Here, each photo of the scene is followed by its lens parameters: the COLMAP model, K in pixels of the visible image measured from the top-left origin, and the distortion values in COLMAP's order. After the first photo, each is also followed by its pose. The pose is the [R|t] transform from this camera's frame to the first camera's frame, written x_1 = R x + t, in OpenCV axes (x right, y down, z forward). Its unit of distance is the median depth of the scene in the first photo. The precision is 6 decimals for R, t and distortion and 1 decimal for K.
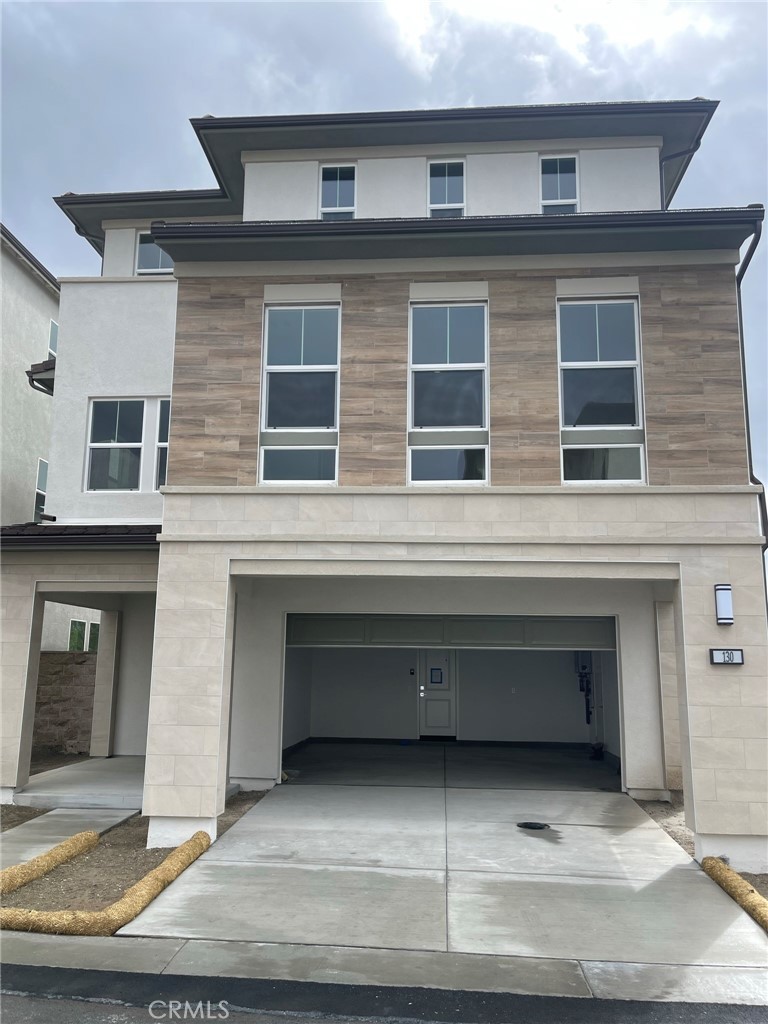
lens RADIAL K [[820.2, 0, 384.0], [0, 820.2, 512.0], [0, 0, 1]] dist [0.005923, 0.001569]
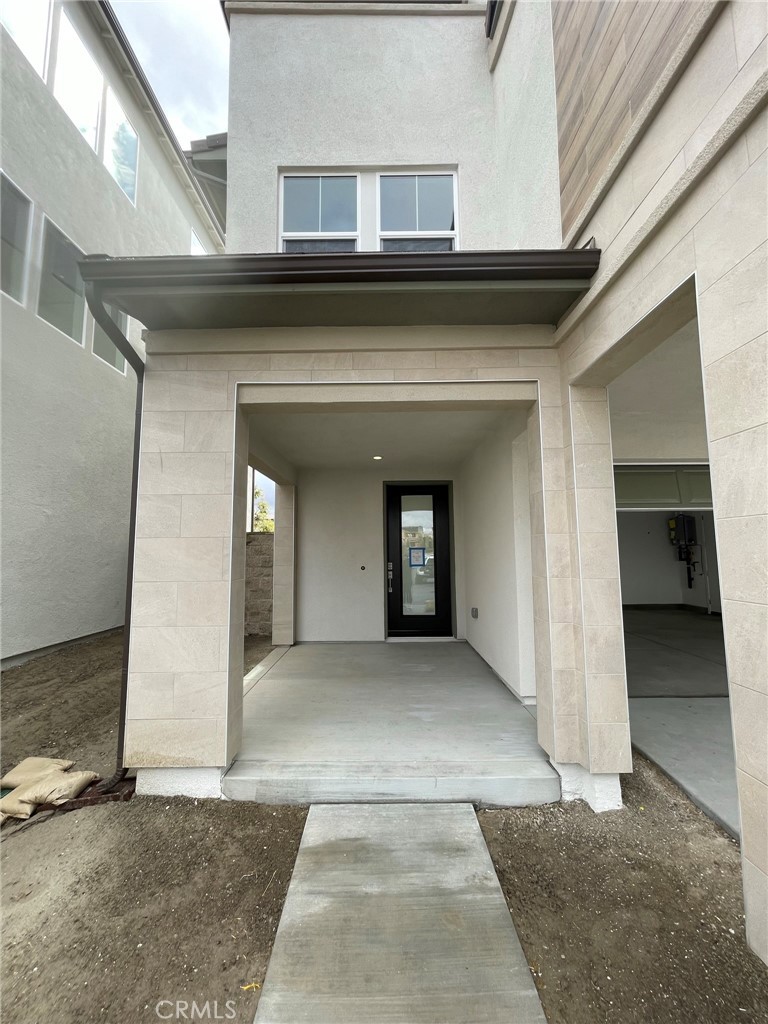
lens RADIAL K [[418.5, 0, 384.0], [0, 418.5, 512.0], [0, 0, 1]] dist [-0.023793, -0.000092]
pose [[0.996780, -0.013259, 0.079078, -0.300756], [0.005851, 0.995631, 0.093193, 0.123385], [-0.079968, -0.092431, 0.992503, 0.612331]]
